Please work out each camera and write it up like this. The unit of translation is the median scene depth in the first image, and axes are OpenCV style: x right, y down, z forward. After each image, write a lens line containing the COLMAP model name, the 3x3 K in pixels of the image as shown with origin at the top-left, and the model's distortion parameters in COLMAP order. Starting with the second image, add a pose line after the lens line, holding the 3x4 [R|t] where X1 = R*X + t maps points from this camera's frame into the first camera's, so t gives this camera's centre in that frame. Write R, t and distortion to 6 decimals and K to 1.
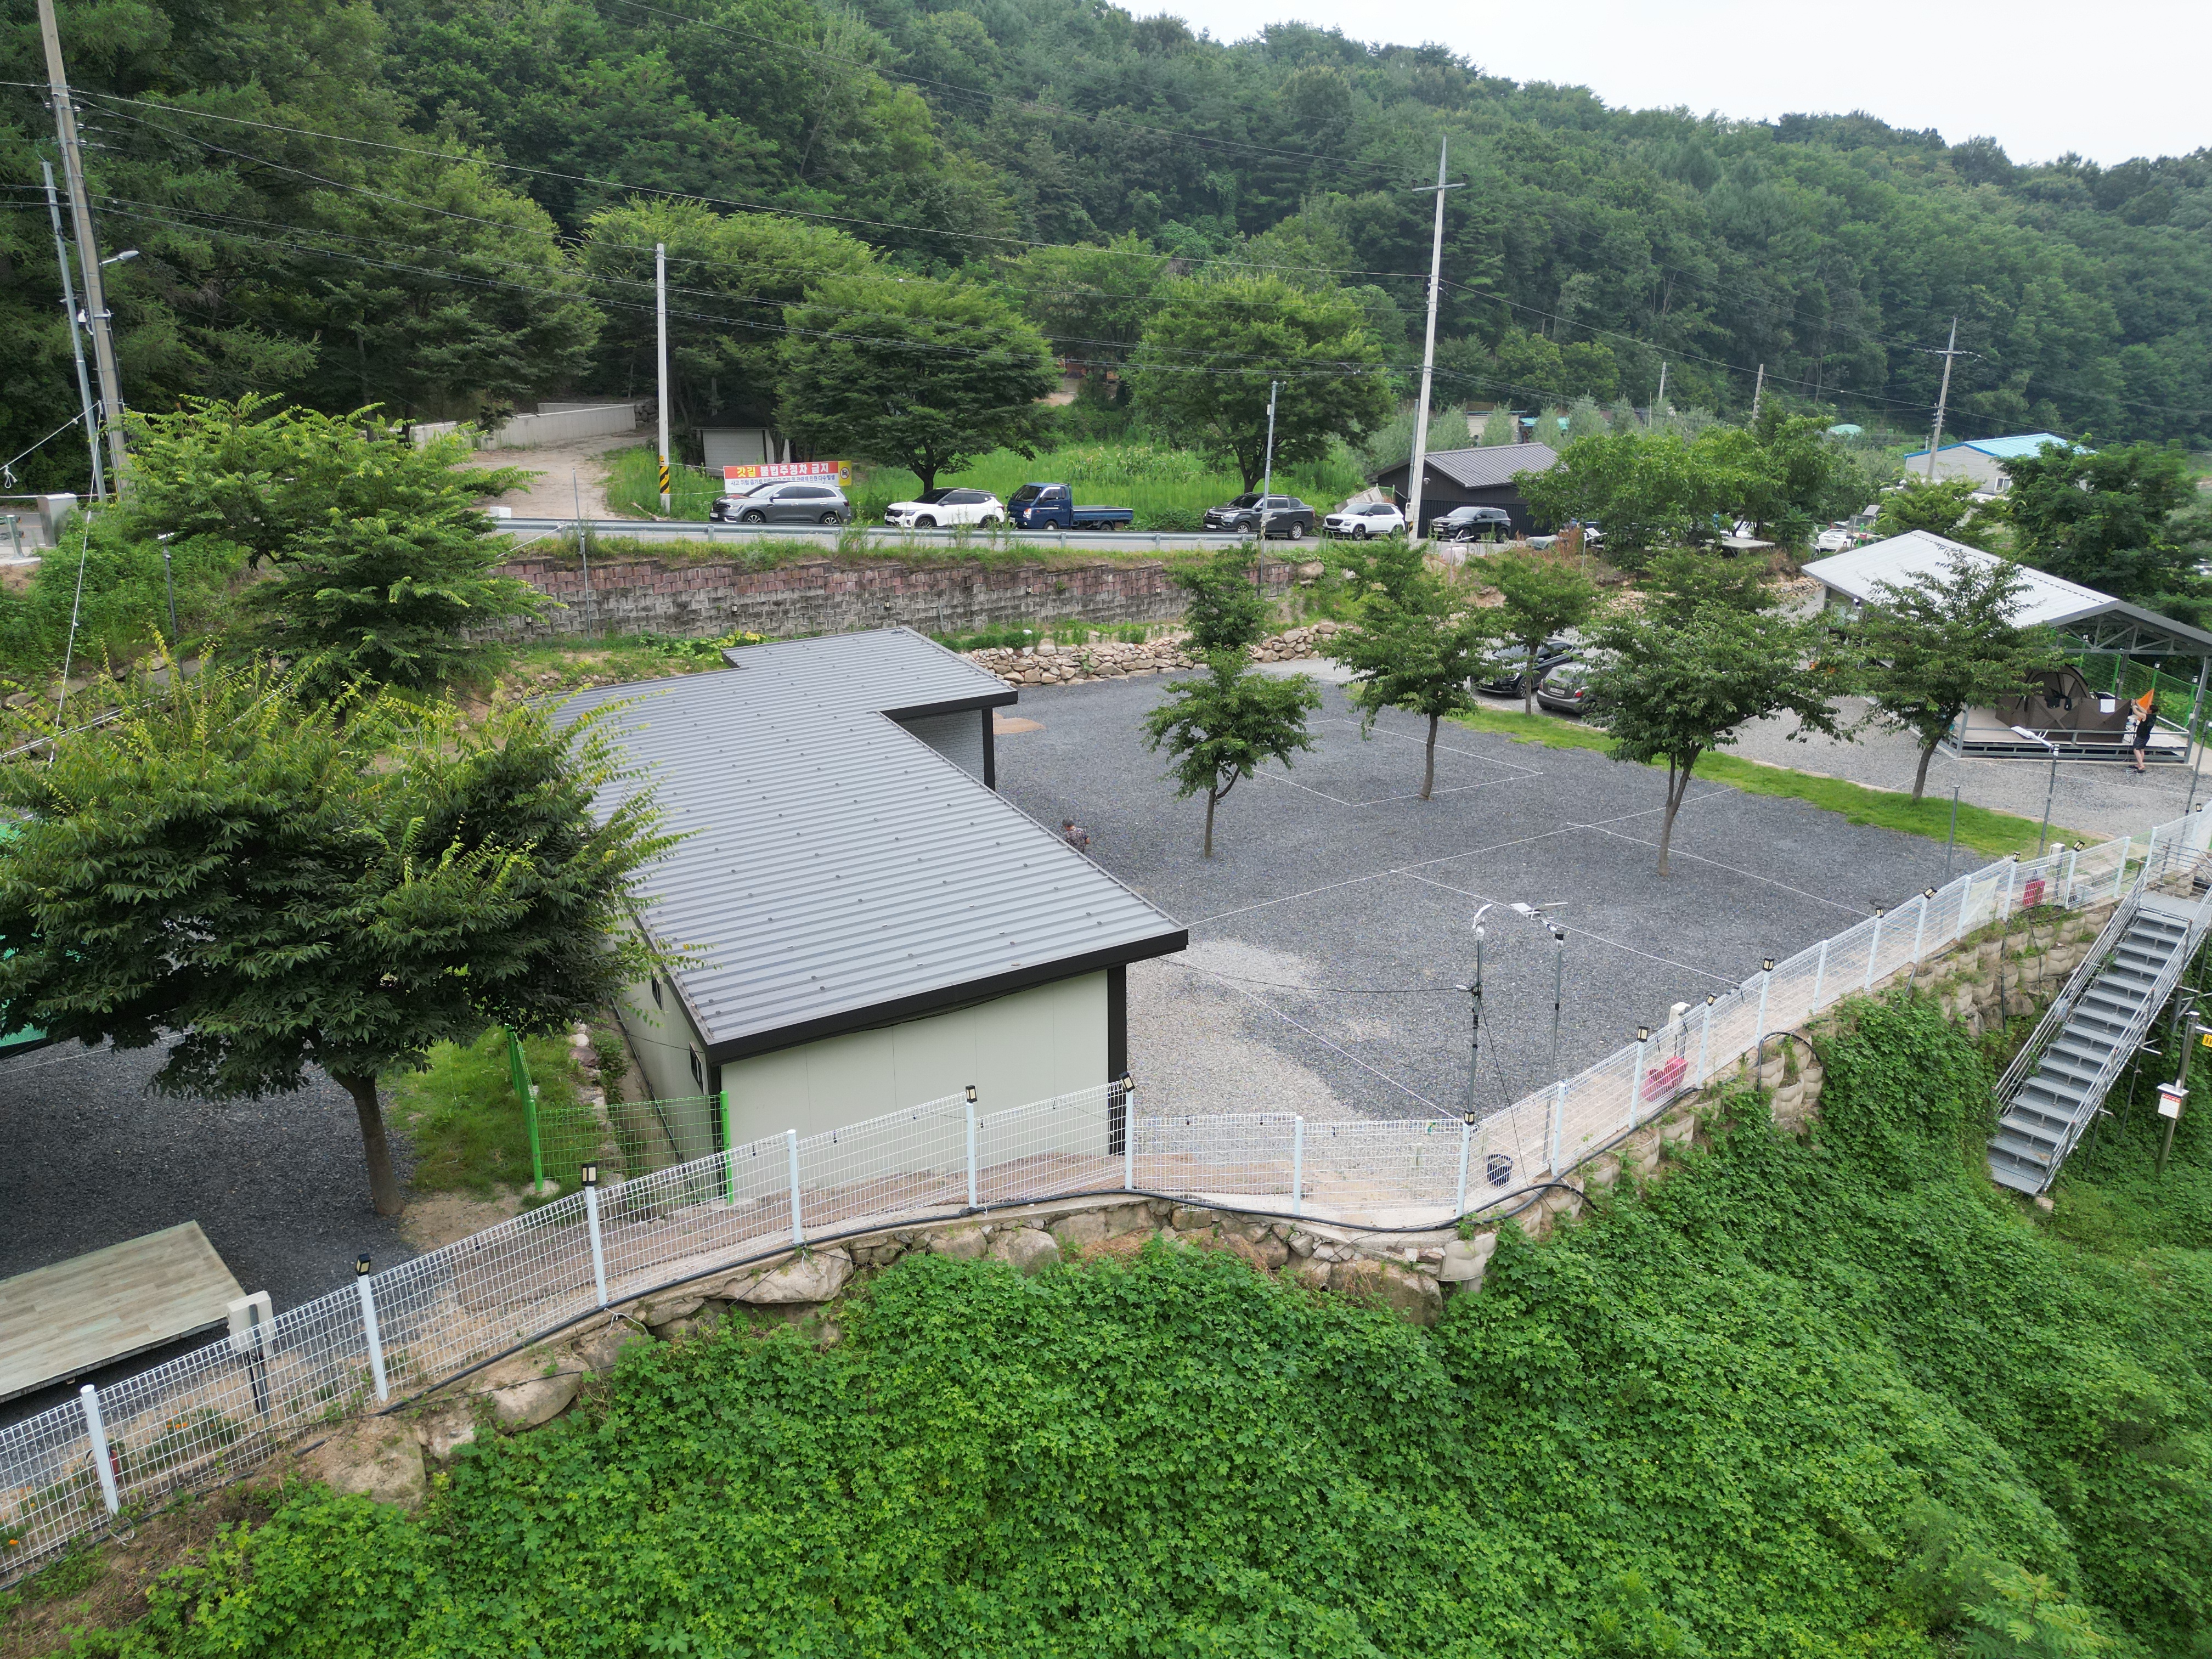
lens RADIAL K [[1551.9, 0, 1112.4], [0, 1551.9, 825.9], [0, 0, 1]] dist [0.081249, -0.080571]
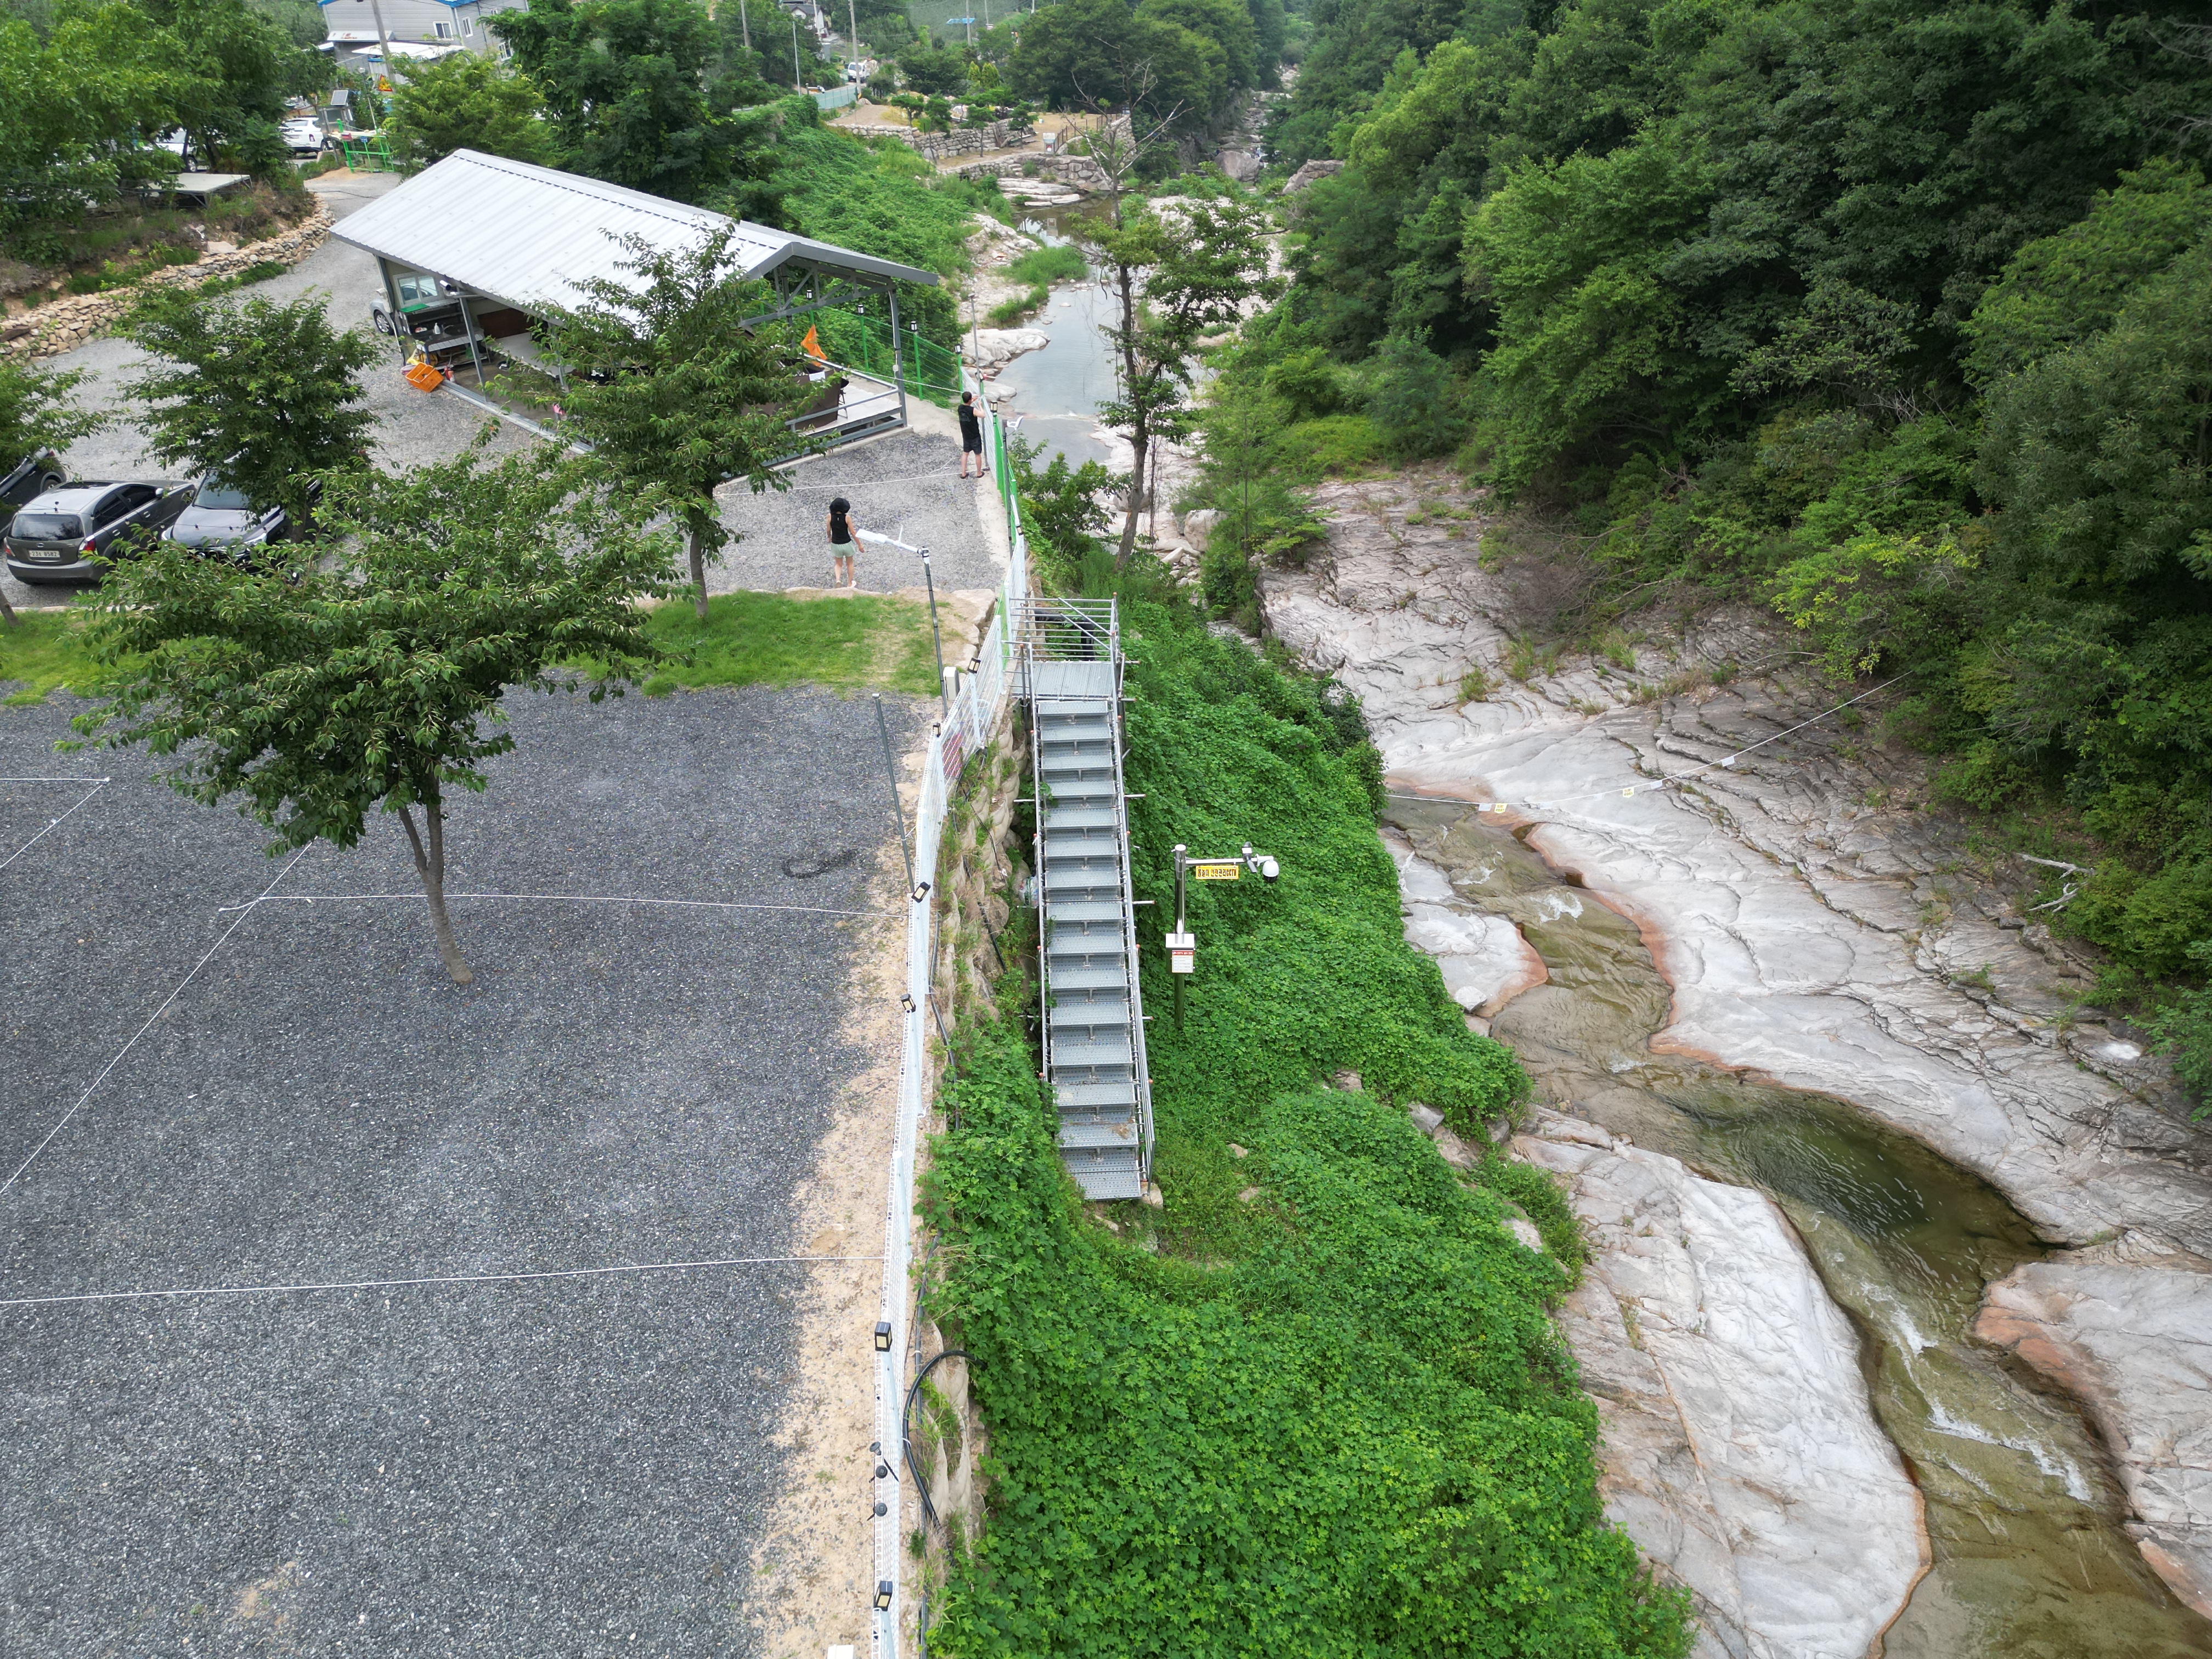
lens RADIAL K [[1547.8, 0, 1112.0], [0, 1547.8, 822.2], [0, 0, 1]] dist [0.080766, -0.077590]
pose [[0.623652, -0.432778, 0.650970, 0.104150], [0.252813, 0.899671, 0.355917, -0.098543], [-0.739692, -0.057395, 0.670494, 0.303927]]
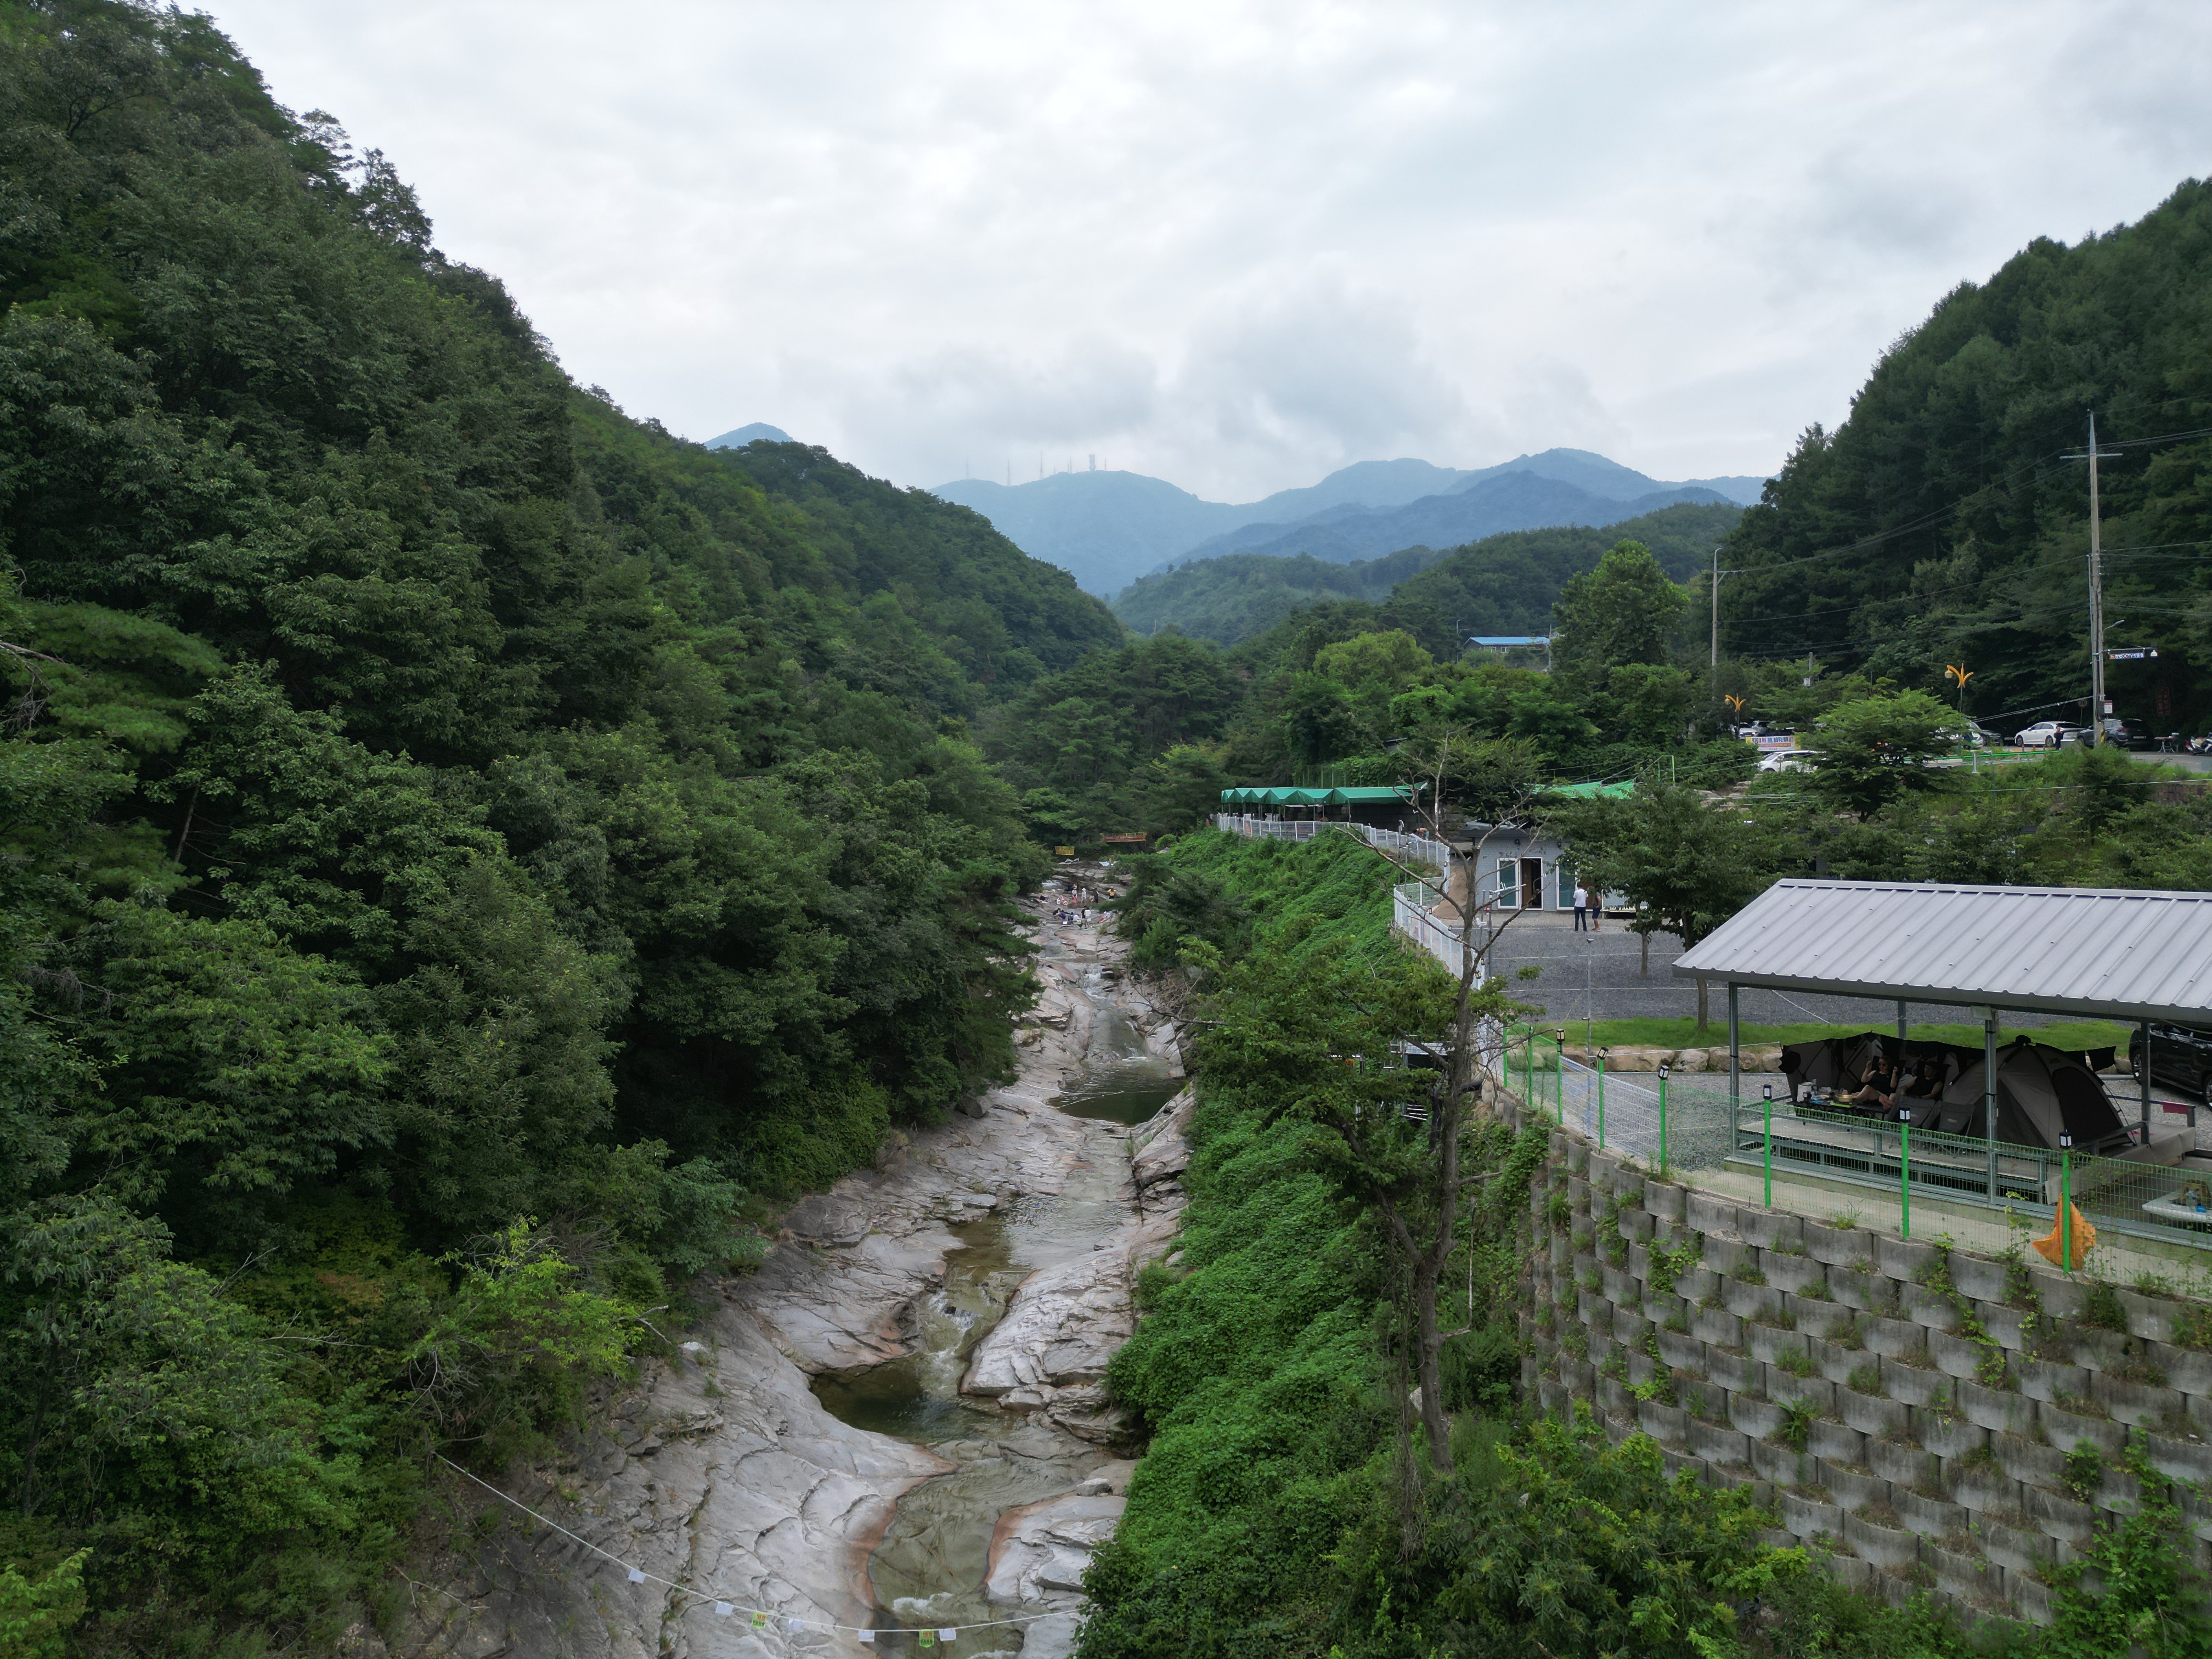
lens RADIAL K [[1551.9, 0, 1112.4], [0, 1551.9, 825.9], [0, 0, 1]] dist [0.081249, -0.080571]
pose [[-0.718491, 0.020516, -0.695234, 1.081066], [-0.204539, 0.949134, 0.239390, -0.219492], [0.664782, 0.314202, -0.677748, 1.027007]]
